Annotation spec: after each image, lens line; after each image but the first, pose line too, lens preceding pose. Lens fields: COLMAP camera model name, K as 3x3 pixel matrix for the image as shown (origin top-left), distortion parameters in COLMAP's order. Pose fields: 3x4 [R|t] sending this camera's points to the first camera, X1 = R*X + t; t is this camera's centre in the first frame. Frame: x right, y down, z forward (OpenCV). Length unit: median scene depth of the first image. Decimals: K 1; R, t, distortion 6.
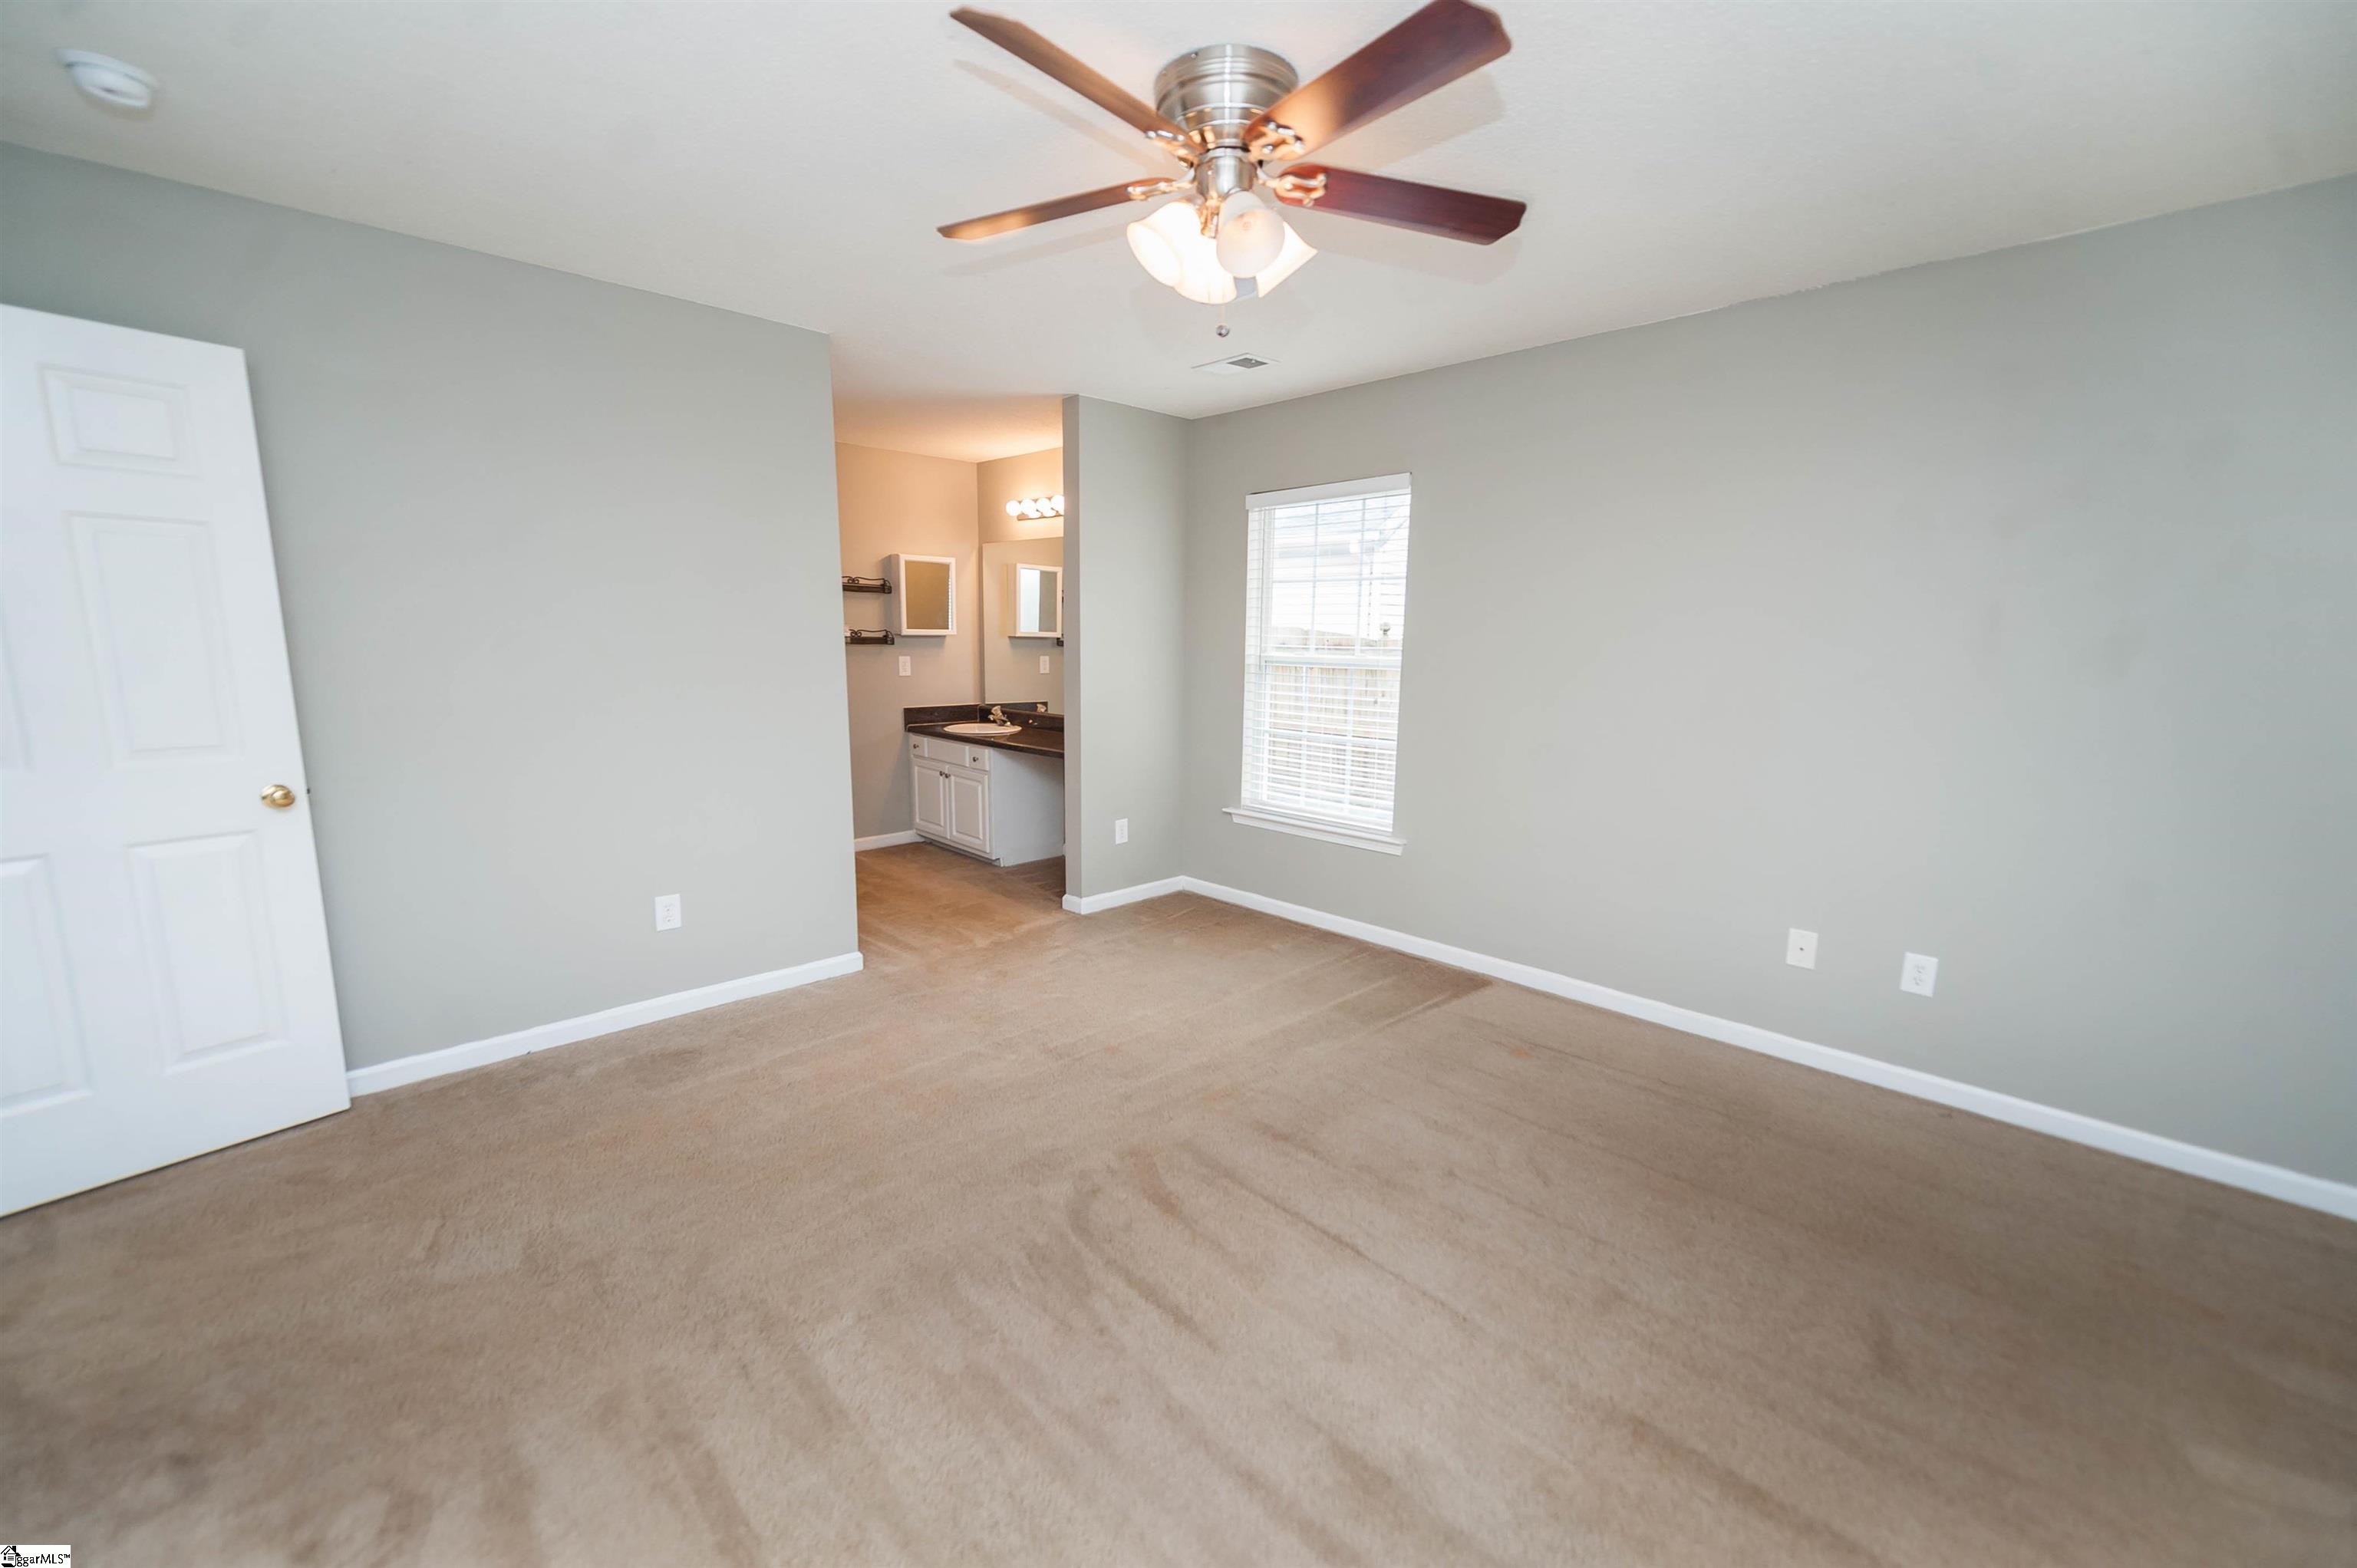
lens RADIAL K [[926.6, 0, 1175.2], [0, 926.6, 793.5], [0, 0, 1]] dist [0.002213, -0.000099]
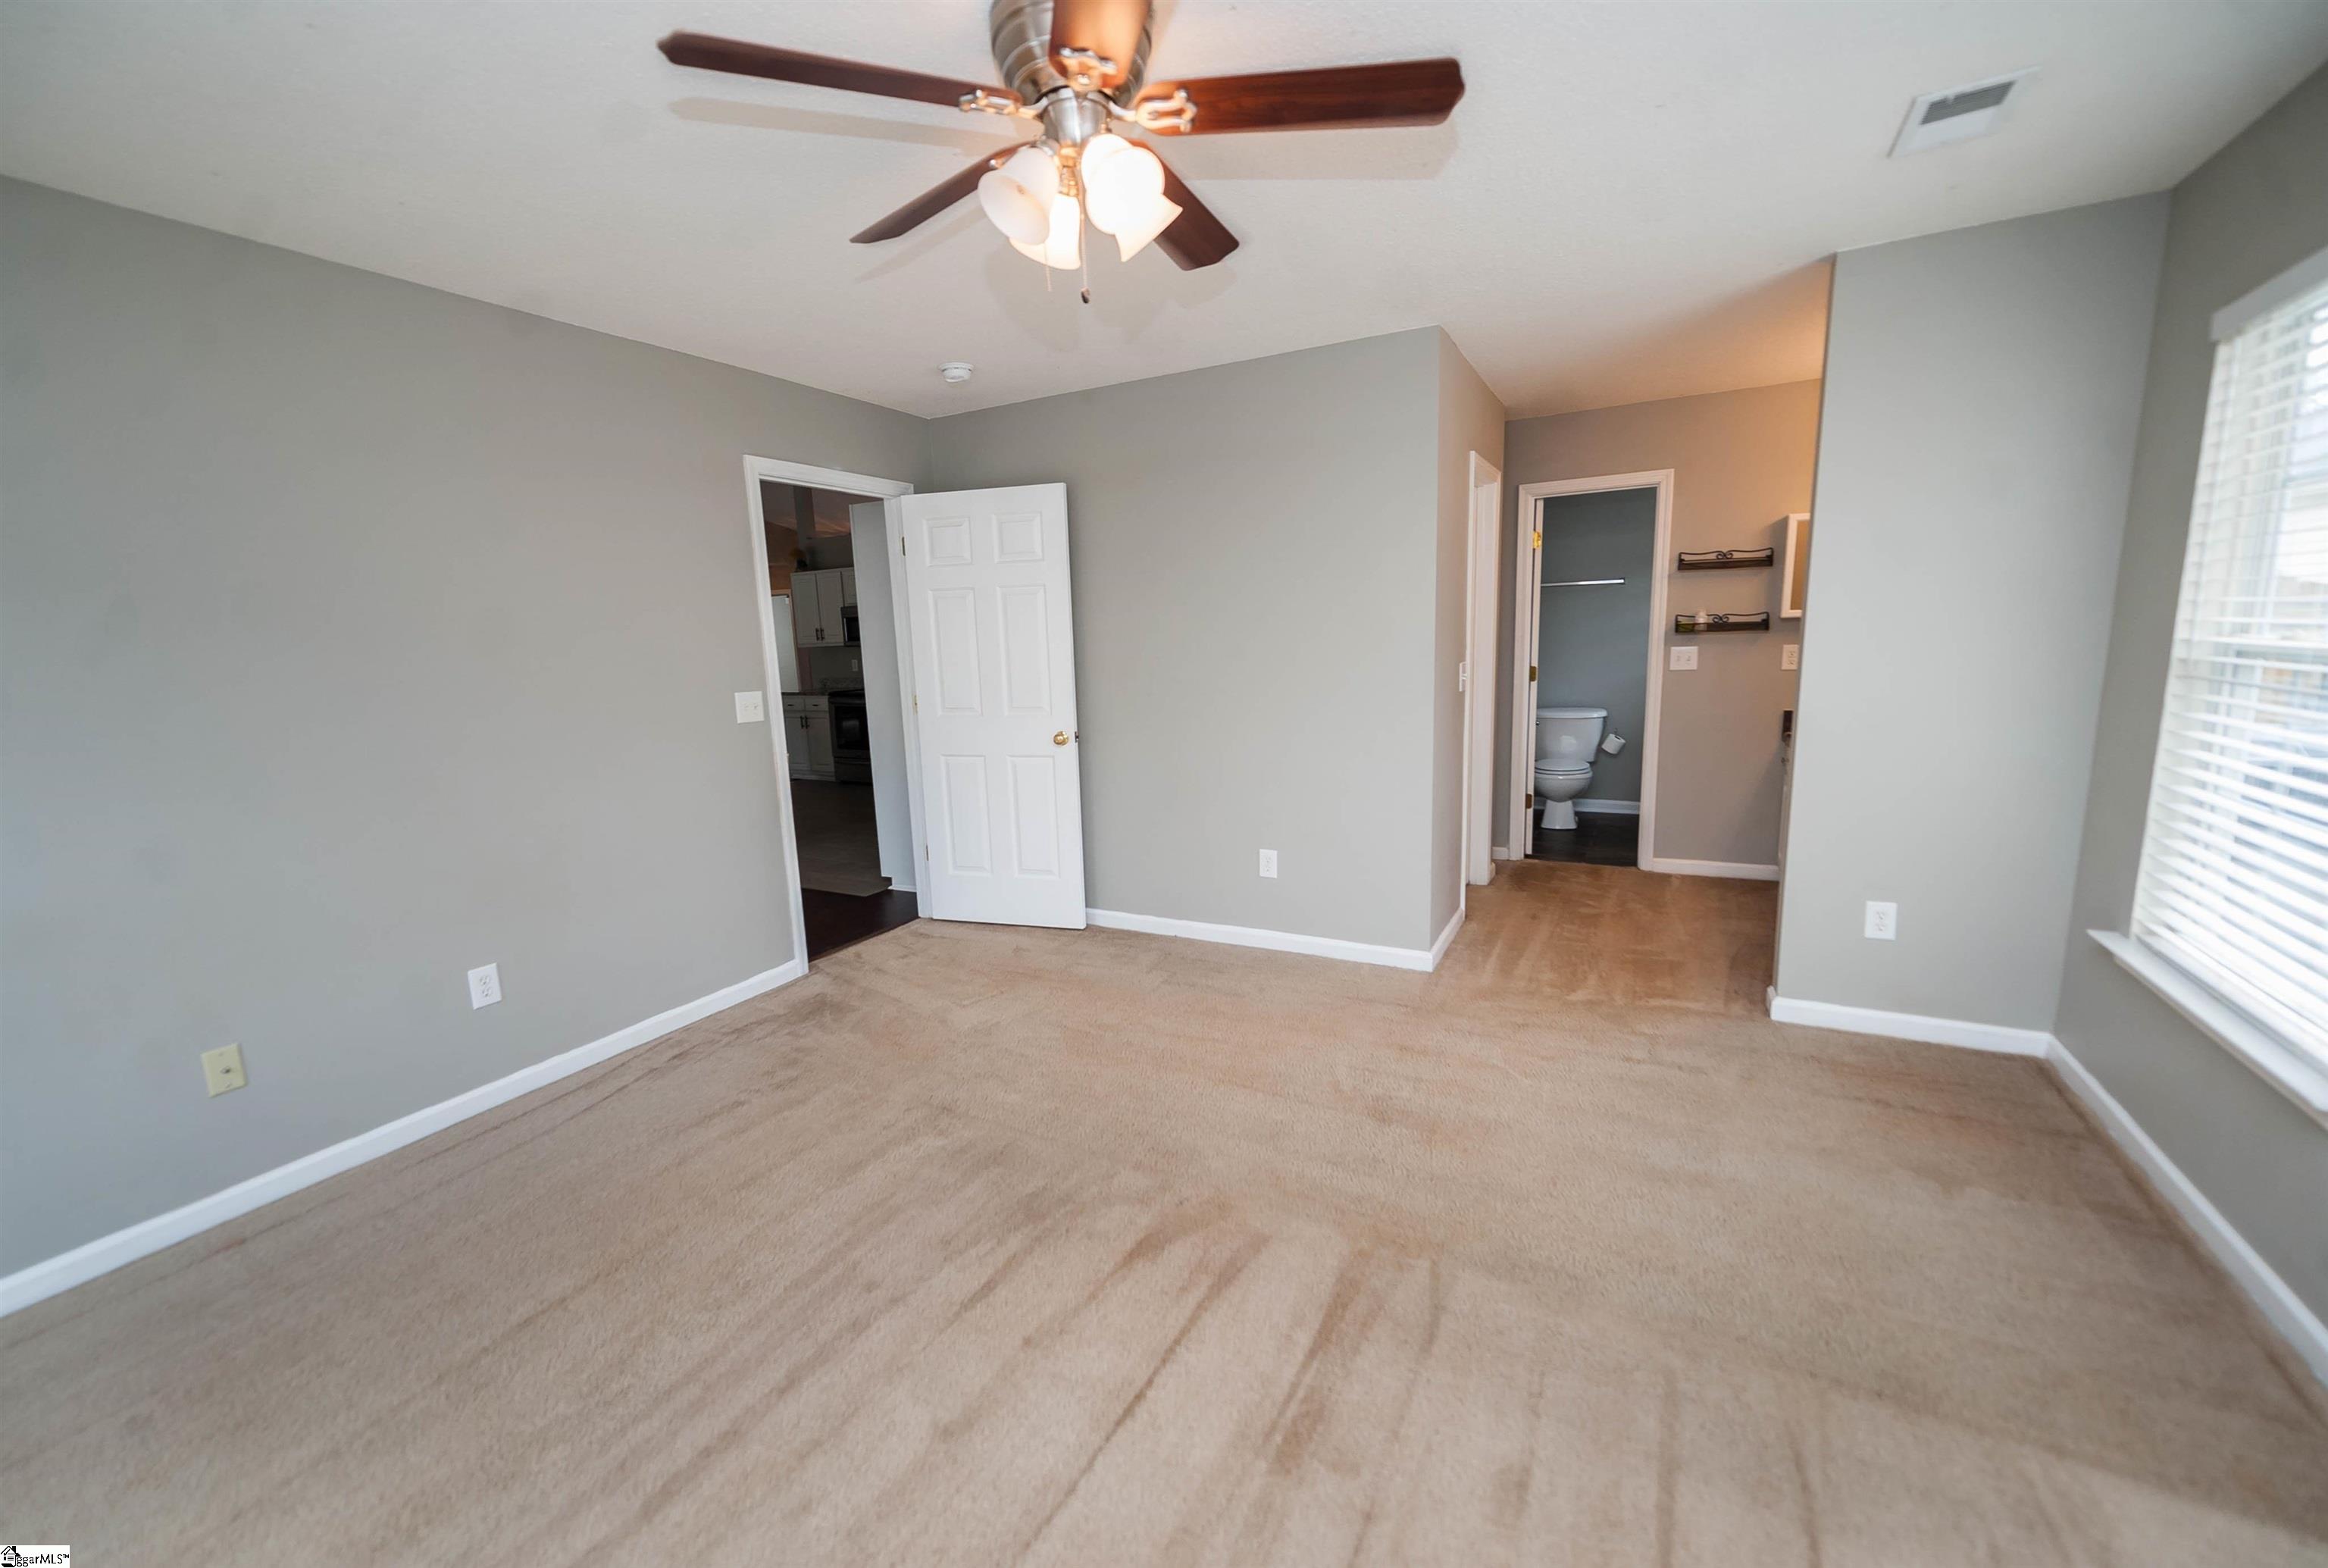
lens RADIAL K [[932.8, 0, 1166.5], [0, 932.8, 797.8], [0, 0, 1]] dist [-0.002390, -0.000240]
pose [[0.304187, 0.142797, -0.941849, 0.407093], [-0.122981, 0.986314, 0.109820, -0.055579], [0.944641, 0.082423, 0.317585, 0.344031]]
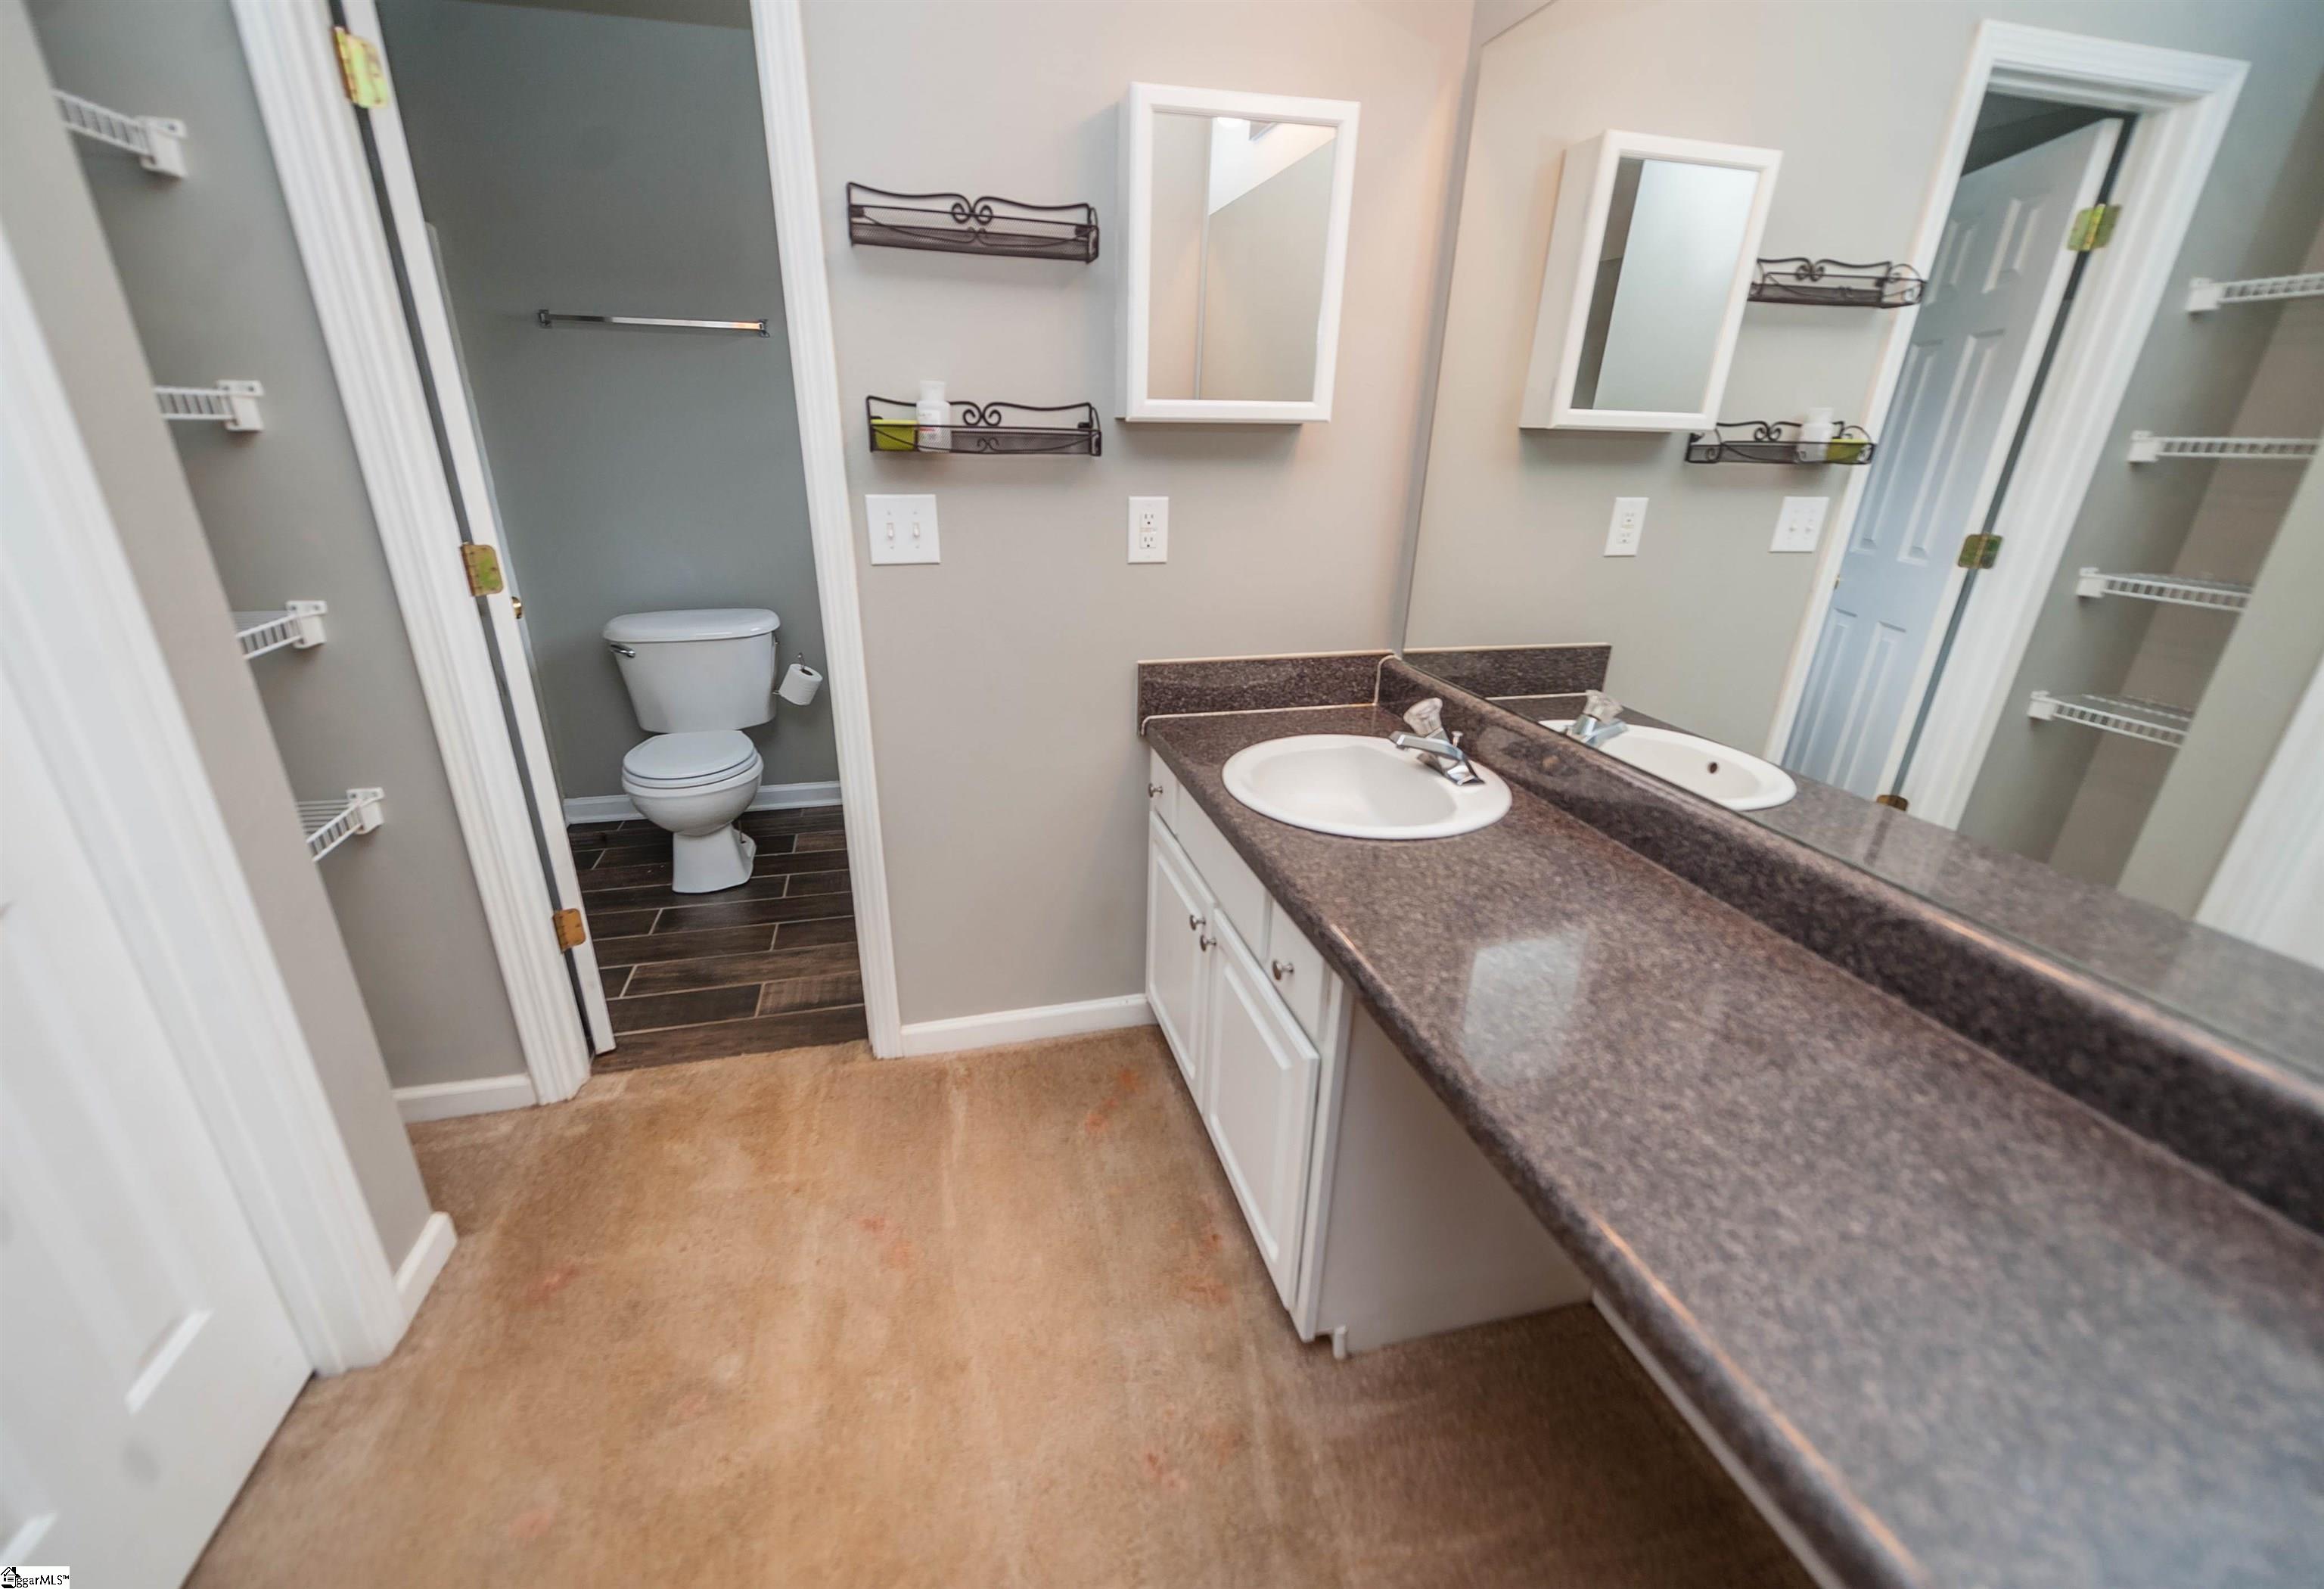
lens RADIAL K [[930.6, 0, 1121.1], [0, 930.6, 807.9], [0, 0, 1]] dist [0.006831, -0.000321]
pose [[0.856266, 0.180952, -0.483803, -0.177342], [-0.082589, 0.972543, 0.217577, -0.150901], [0.509890, -0.146347, 0.847700, 0.953702]]
